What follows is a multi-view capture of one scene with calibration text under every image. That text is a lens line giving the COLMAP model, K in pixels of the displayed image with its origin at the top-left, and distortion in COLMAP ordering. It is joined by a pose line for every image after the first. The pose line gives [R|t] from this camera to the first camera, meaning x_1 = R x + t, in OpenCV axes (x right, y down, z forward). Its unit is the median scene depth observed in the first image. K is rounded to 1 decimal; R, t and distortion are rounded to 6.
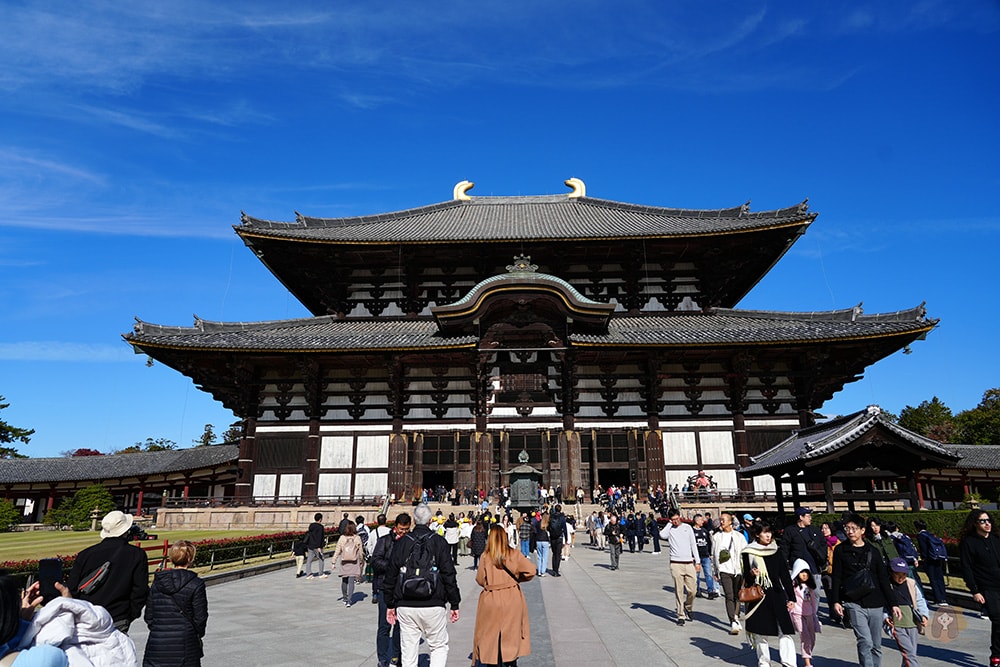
lens RADIAL K [[660.7, 0, 500.0], [0, 660.7, 333.5], [0, 0, 1]] dist [-0.003640, -0.003450]
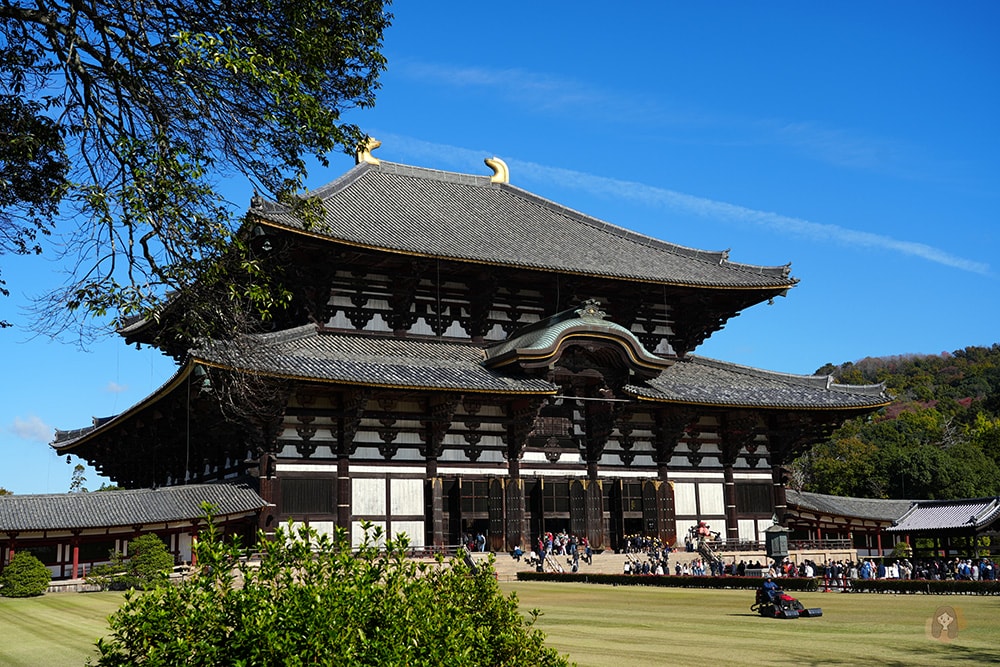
lens RADIAL K [[1165.2, 0, 500.0], [0, 1165.2, 333.5], [0, 0, 1]] dist [-0.017984, -0.005201]
pose [[0.859774, 0.087096, 0.503193, -0.882765], [-0.120158, 0.992187, 0.033571, -0.104645], [-0.496337, -0.089326, 0.863522, -0.385714]]
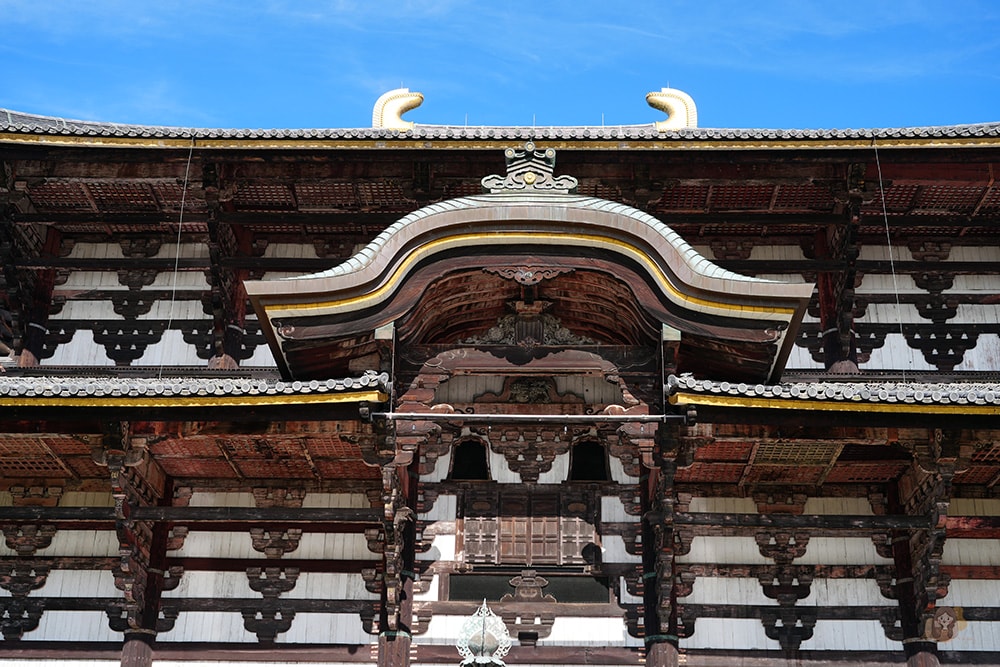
lens RADIAL K [[1338.4, 0, 500.0], [0, 1338.4, 333.5], [0, 0, 1]] dist [0.000258, 0.013183]
pose [[0.999632, 0.027067, -0.001903, 0.020710], [-0.026990, 0.984691, -0.172208, 0.088460], [-0.002787, 0.172196, 0.985059, 0.322060]]
